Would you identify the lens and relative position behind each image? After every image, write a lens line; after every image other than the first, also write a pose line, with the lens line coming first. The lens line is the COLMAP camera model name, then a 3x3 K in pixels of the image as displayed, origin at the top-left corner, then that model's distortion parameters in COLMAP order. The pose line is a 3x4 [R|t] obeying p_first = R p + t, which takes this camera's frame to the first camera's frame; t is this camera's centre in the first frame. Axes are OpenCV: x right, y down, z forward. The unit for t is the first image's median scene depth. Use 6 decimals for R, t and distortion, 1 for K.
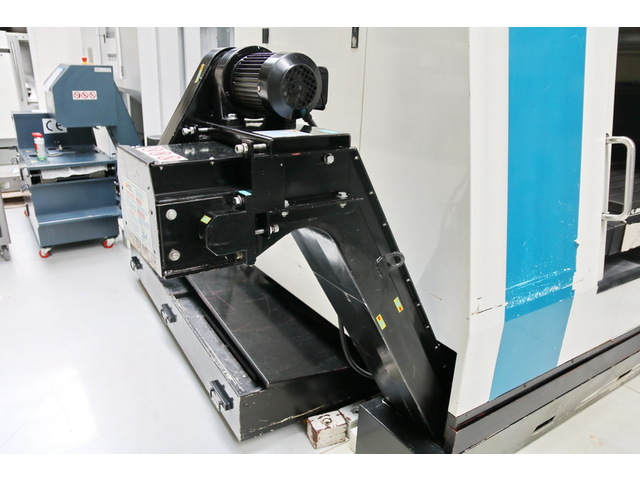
lens RADIAL K [[497.2, 0, 317.6], [0, 497.2, 244.4], [0, 0, 1]] dist [-0.132038, 0.114811]
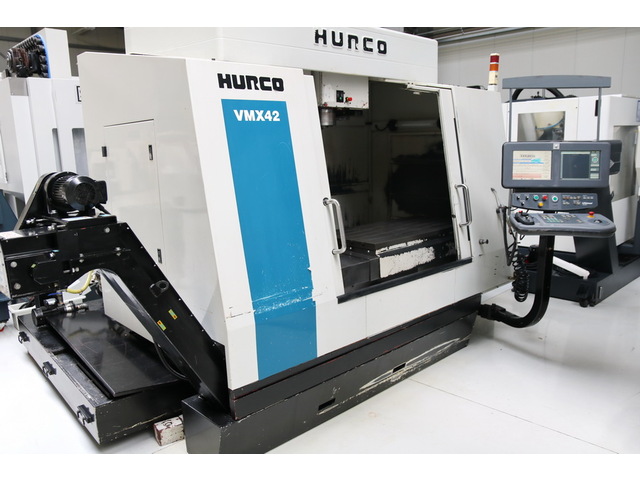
lens RADIAL K [[509.7, 0, 317.7], [0, 509.7, 246.0], [0, 0, 1]] dist [-0.134050, 0.119325]
pose [[0.982439, -0.096699, 0.159574, 0.320118], [0.119935, 0.982419, -0.143069, 0.160484], [-0.142934, 0.159695, 0.976764, -0.597966]]
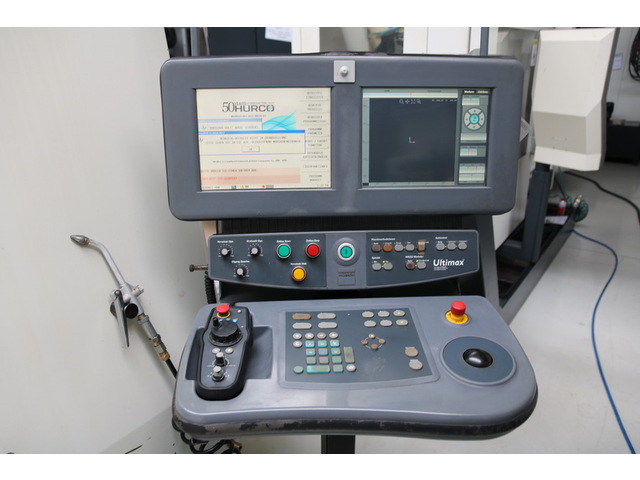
lens RADIAL K [[509.7, 0, 317.7], [0, 509.7, 246.0], [0, 0, 1]] dist [-0.134050, 0.119325]
pose [[0.924750, -0.178818, 0.335948, 1.366501], [0.177354, 0.983514, 0.035308, -0.235403], [-0.336723, 0.026930, 0.941219, 0.631514]]
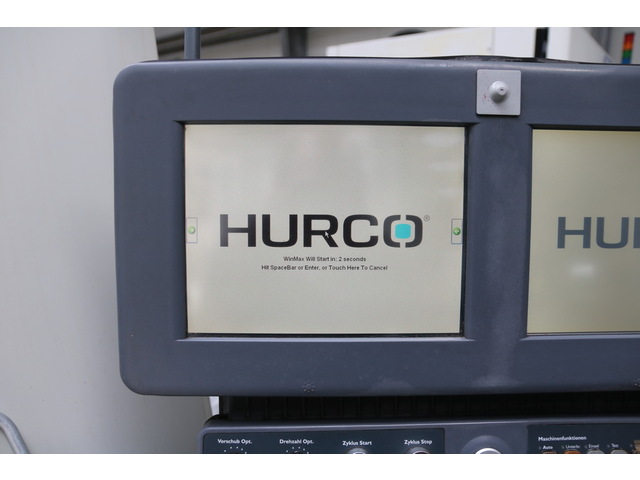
lens RADIAL K [[509.7, 0, 317.7], [0, 509.7, 246.0], [0, 0, 1]] dist [-0.134050, 0.119325]
pose [[0.931313, -0.106261, 0.348375, 1.427504], [0.160978, 0.978090, -0.132008, -0.303465], [-0.326715, 0.179021, 0.928013, 0.947016]]
